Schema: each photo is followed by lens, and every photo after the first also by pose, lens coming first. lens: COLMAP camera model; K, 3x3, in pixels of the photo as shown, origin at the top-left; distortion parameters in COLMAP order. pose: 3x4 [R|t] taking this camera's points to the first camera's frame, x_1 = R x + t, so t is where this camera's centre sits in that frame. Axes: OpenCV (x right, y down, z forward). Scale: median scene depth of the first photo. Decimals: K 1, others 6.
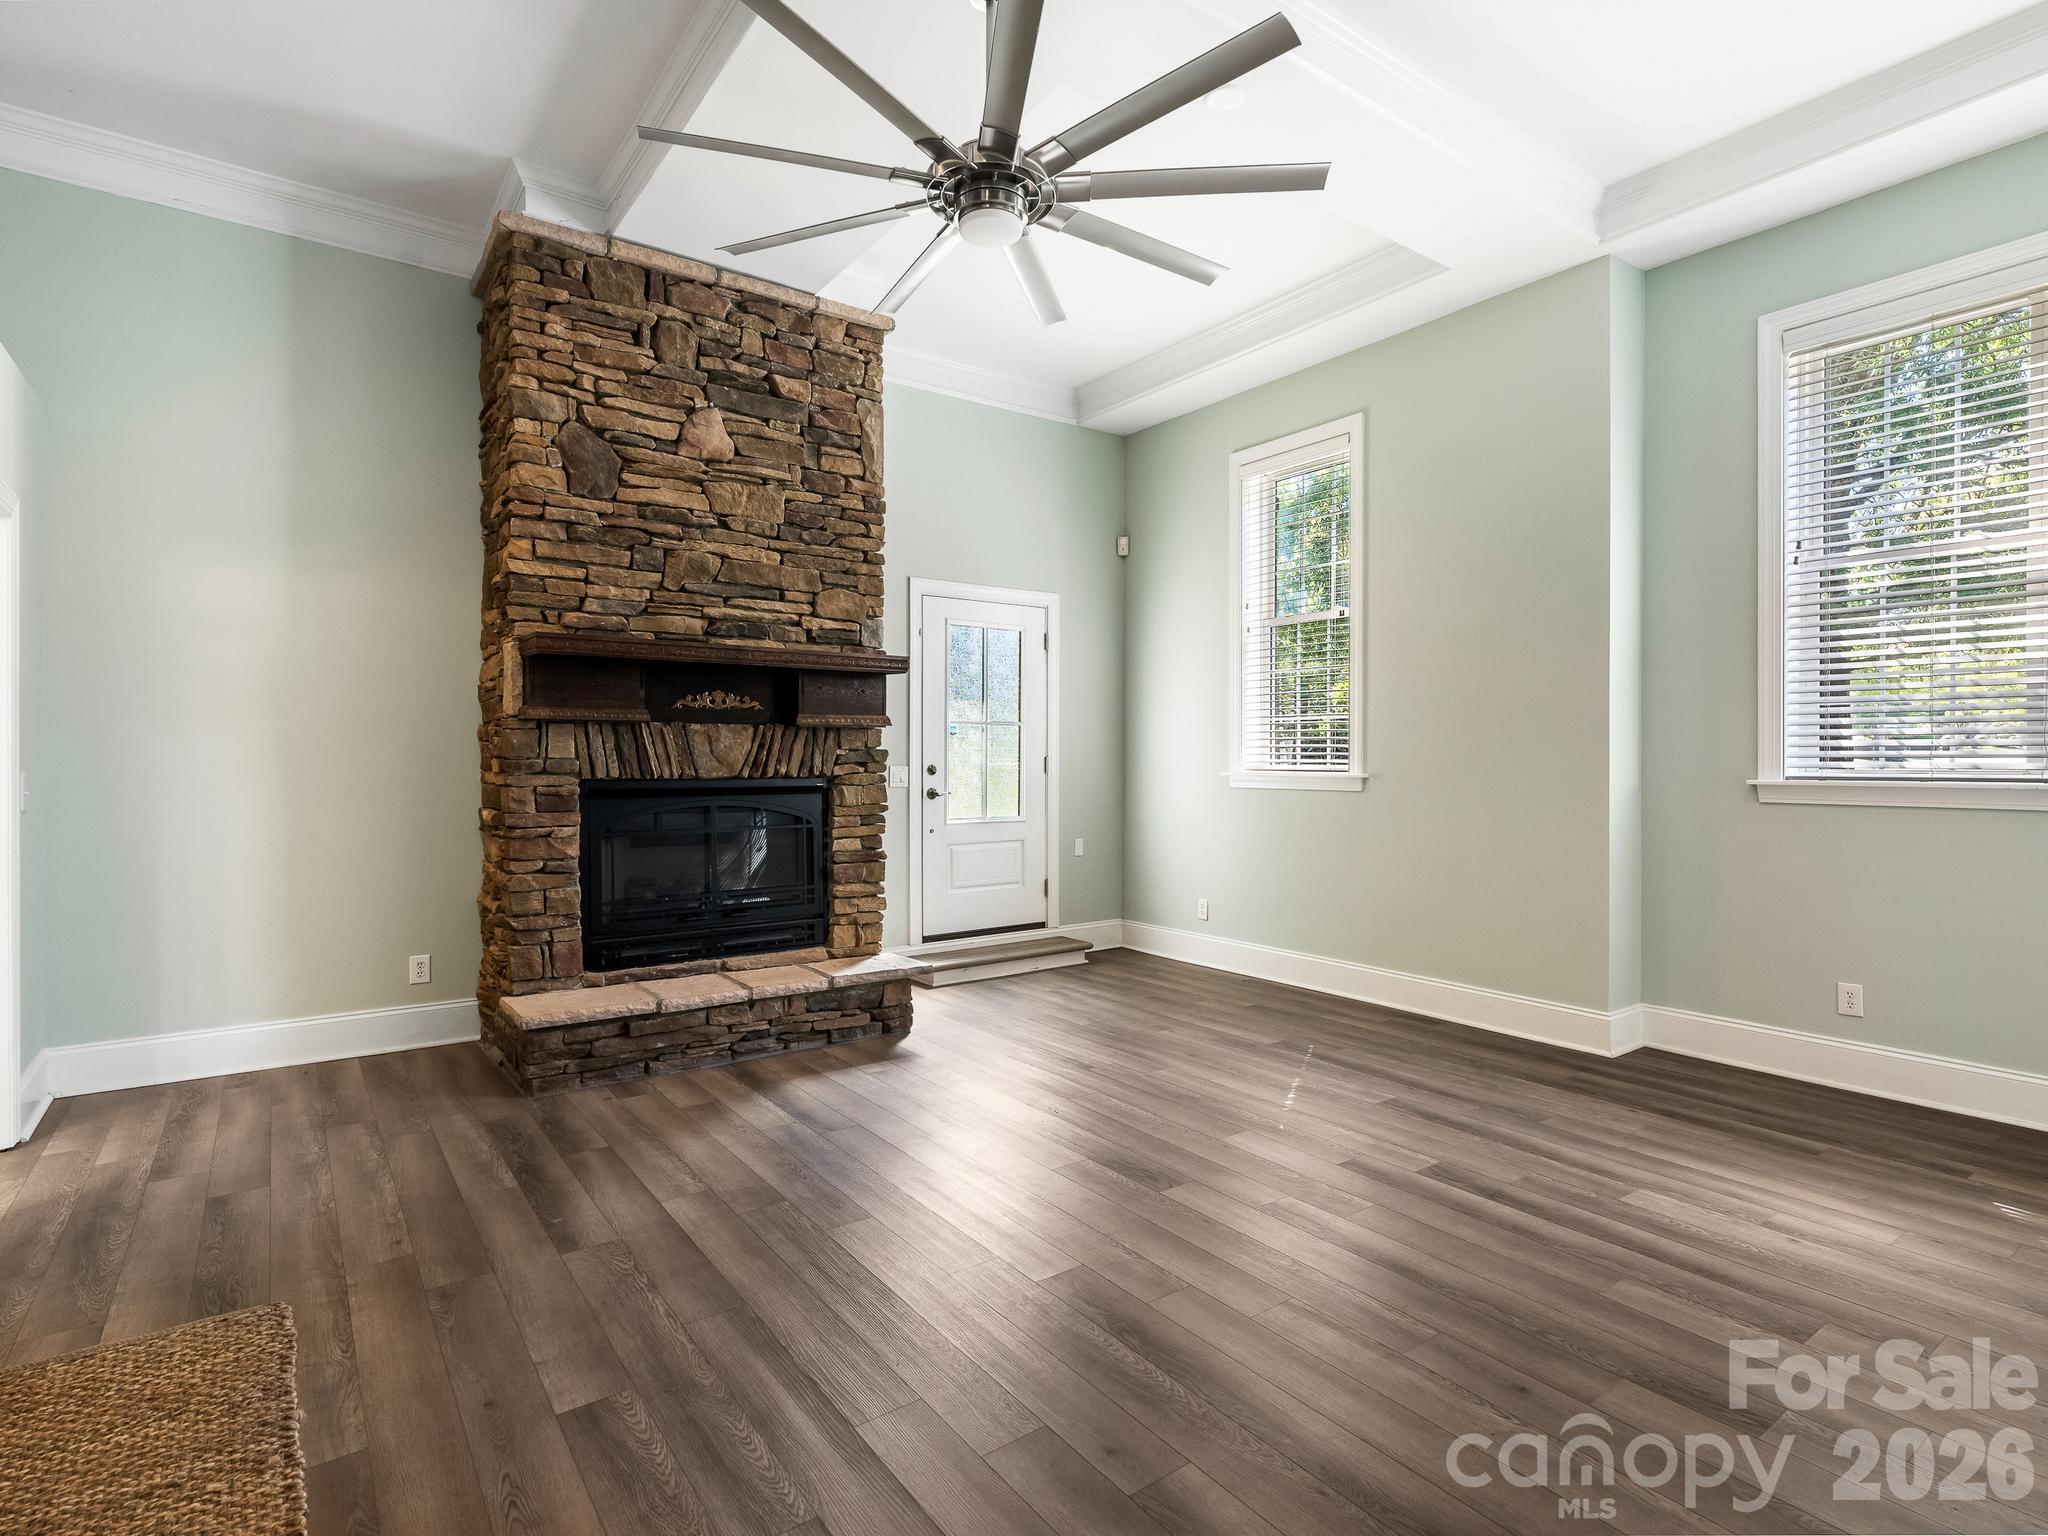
lens RADIAL K [[1013.4, 0, 1011.7], [0, 1013.4, 766.0], [0, 0, 1]] dist [-0.000661, 0.000005]
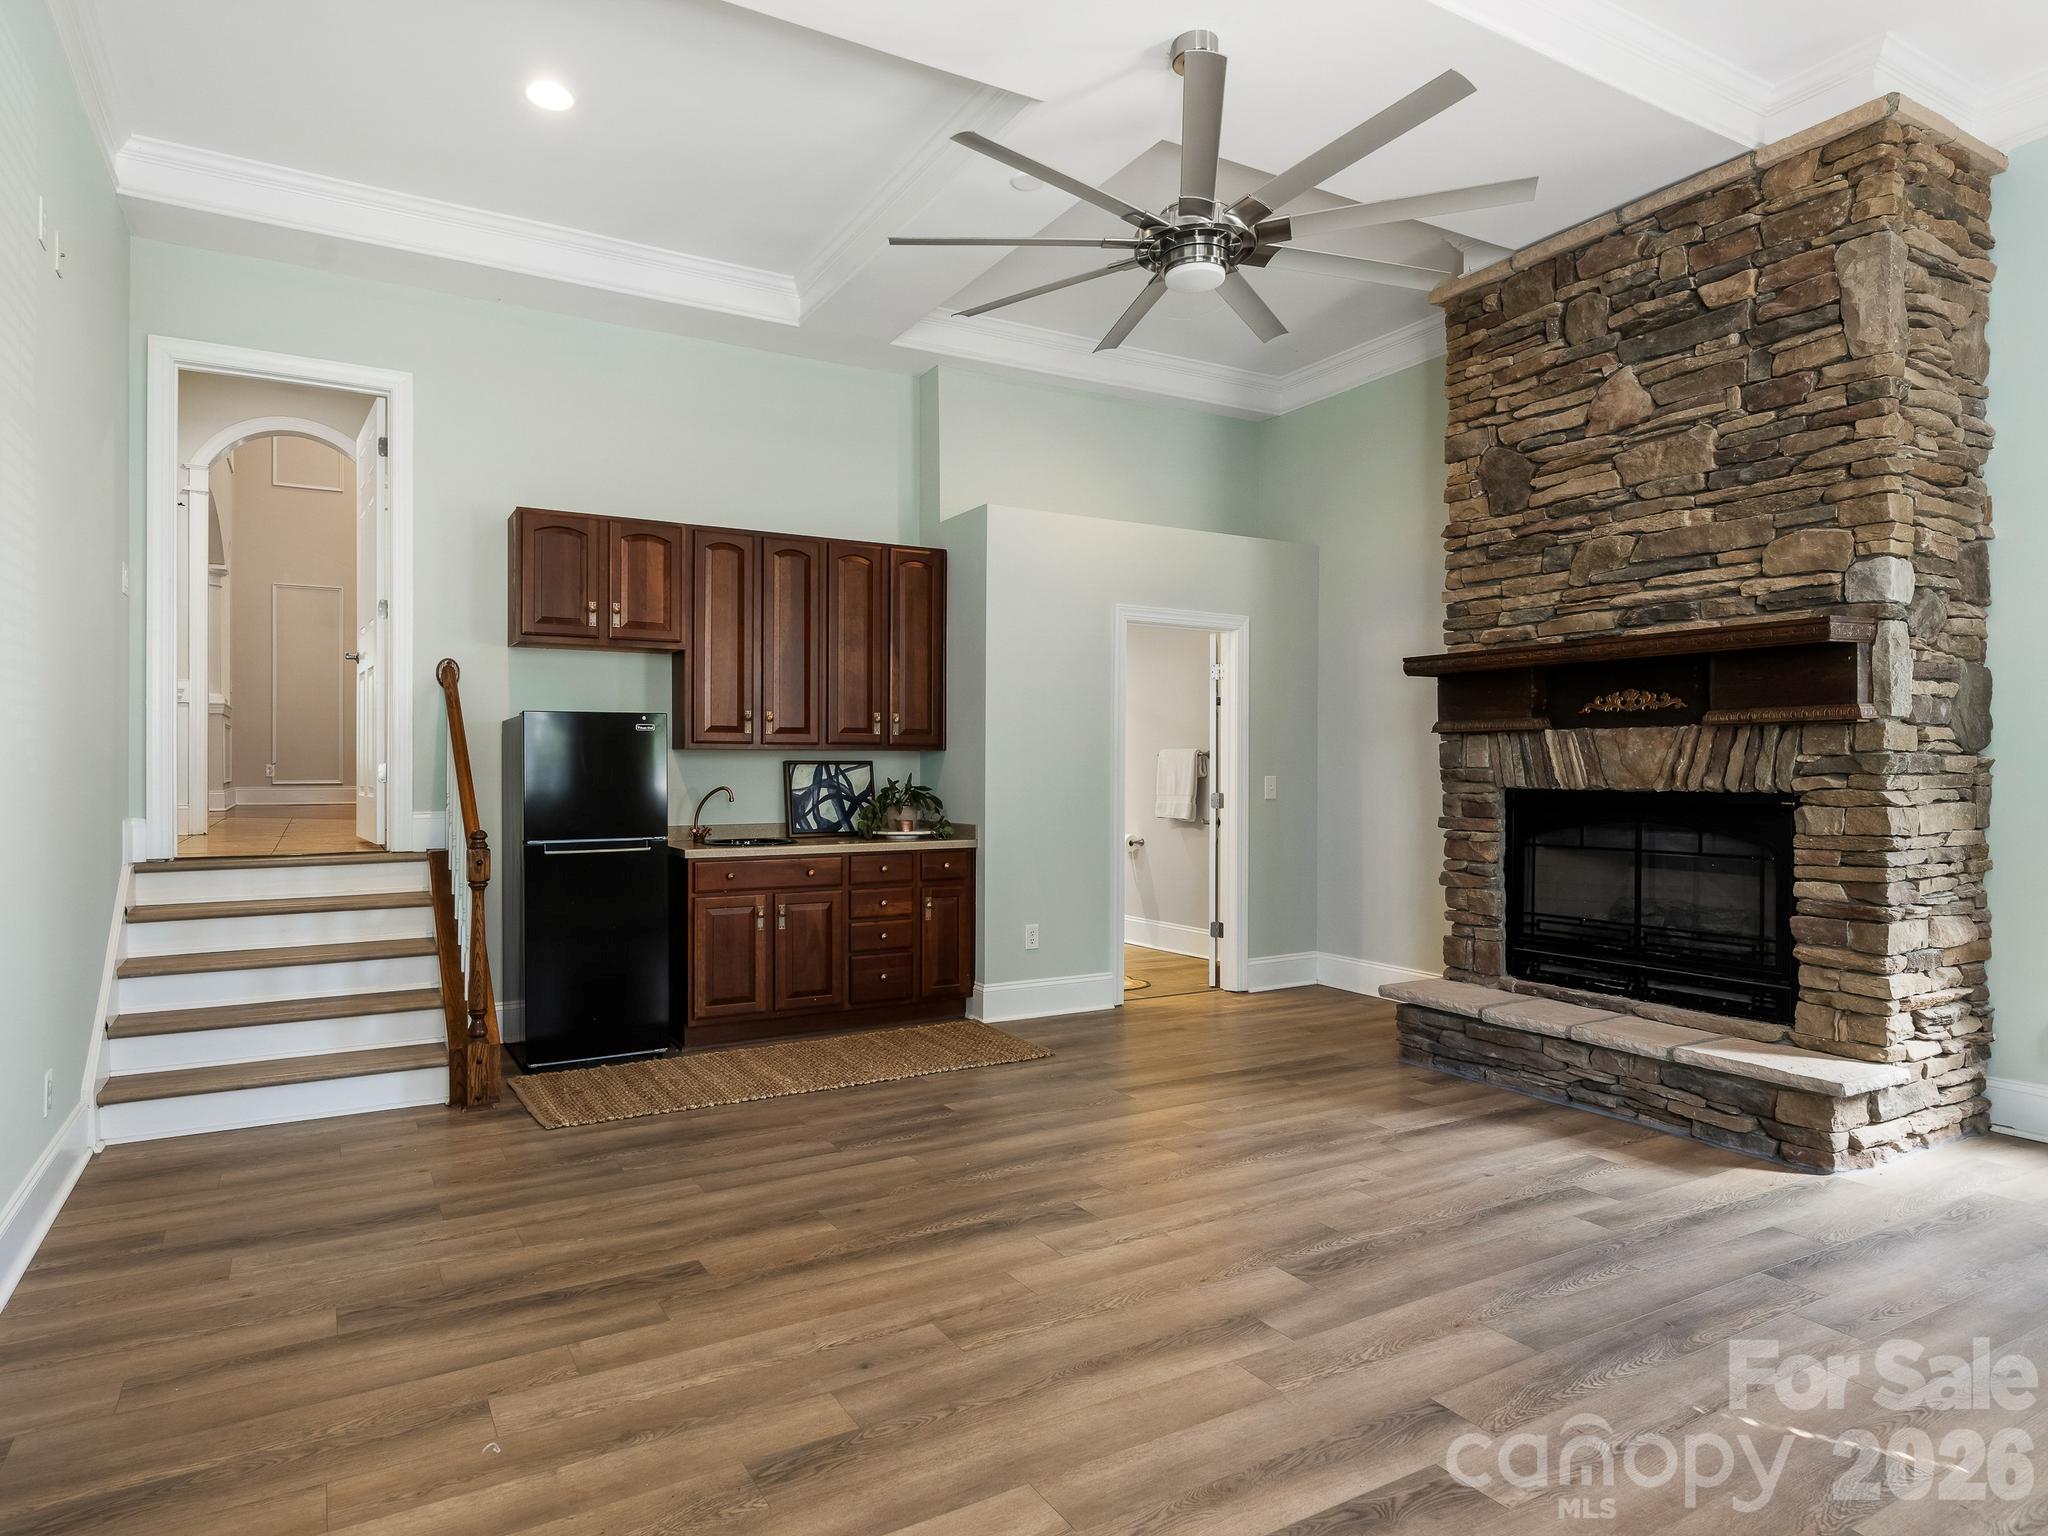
lens RADIAL K [[1187.6, 0, 1014.1], [0, 1187.6, 767.1], [0, 0, 1]] dist [0.000856, -0.000032]
pose [[-0.081847, -0.000924, -0.996644, 0.779667], [-0.007843, 0.999969, -0.000283, -0.003537], [0.996614, 0.007793, -0.081852, 0.566940]]
